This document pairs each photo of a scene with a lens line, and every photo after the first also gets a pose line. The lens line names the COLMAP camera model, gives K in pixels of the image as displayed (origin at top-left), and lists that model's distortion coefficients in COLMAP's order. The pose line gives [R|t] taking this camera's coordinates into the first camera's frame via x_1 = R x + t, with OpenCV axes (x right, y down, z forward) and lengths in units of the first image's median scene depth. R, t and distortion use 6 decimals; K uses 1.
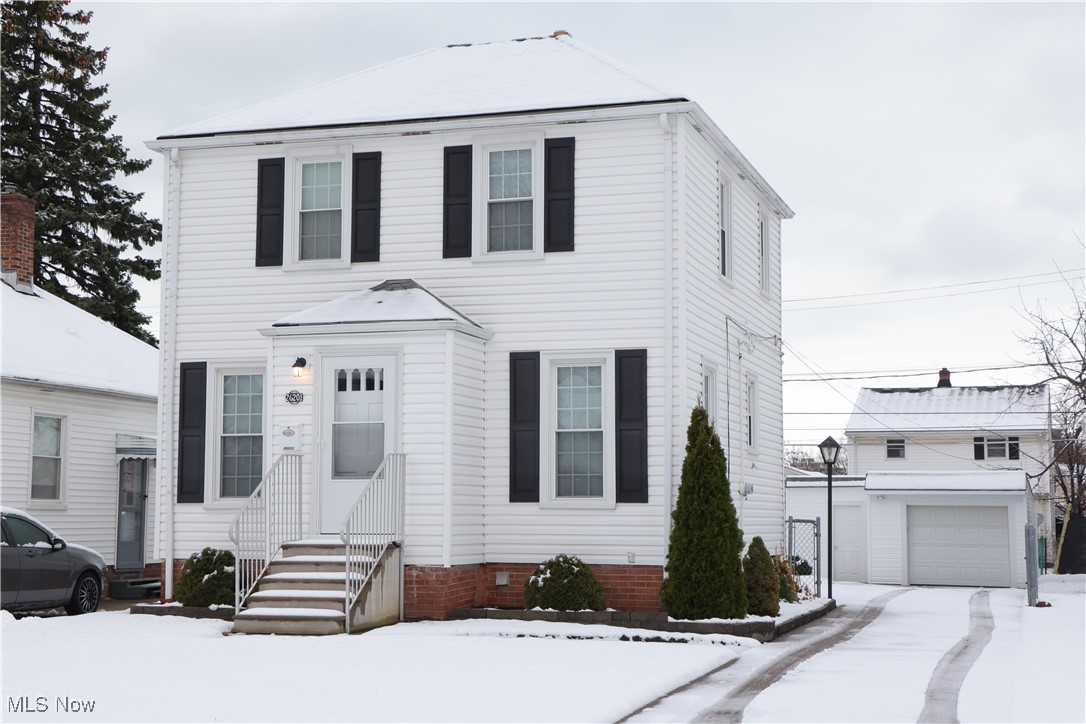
lens RADIAL K [[1661.4, 0, 532.6], [0, 1661.4, 364.4], [0, 0, 1]] dist [0.096546, 0.000000]
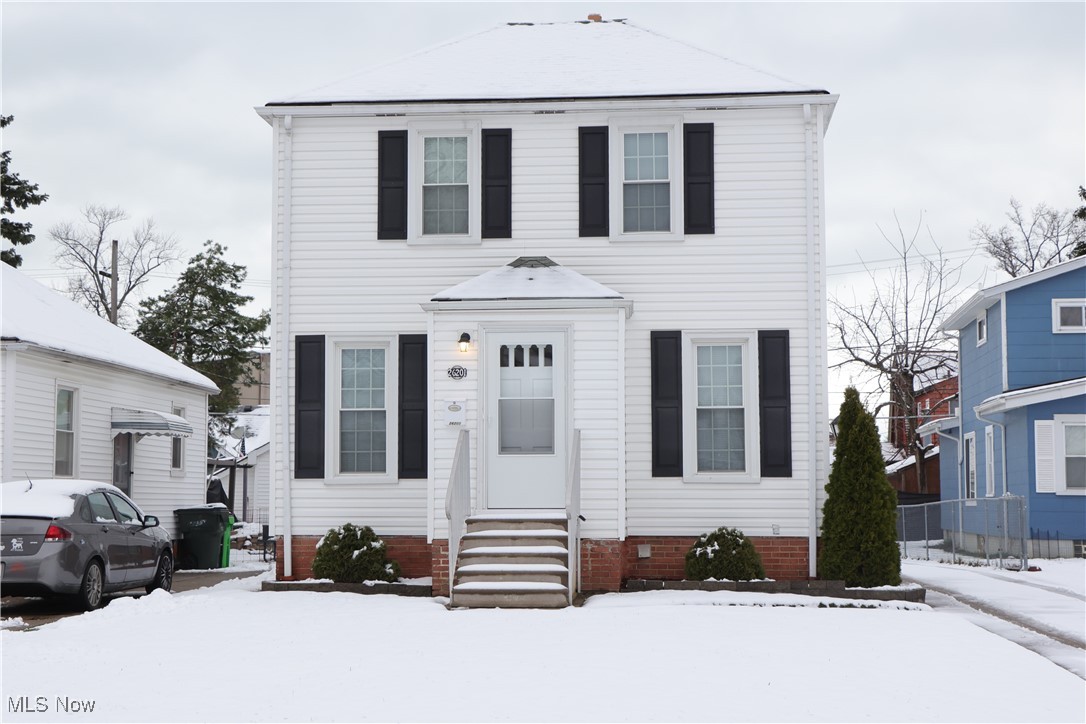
lens RADIAL K [[1661.4, 0, 549.0], [0, 1661.4, 365.5], [0, 0, 1]] dist [0.096546, 0.000000]
pose [[0.974460, 0.011961, 0.224244, -0.297997], [-0.015278, 0.999798, 0.013066, 0.001634], [-0.224042, -0.016159, 0.974445, 0.014269]]
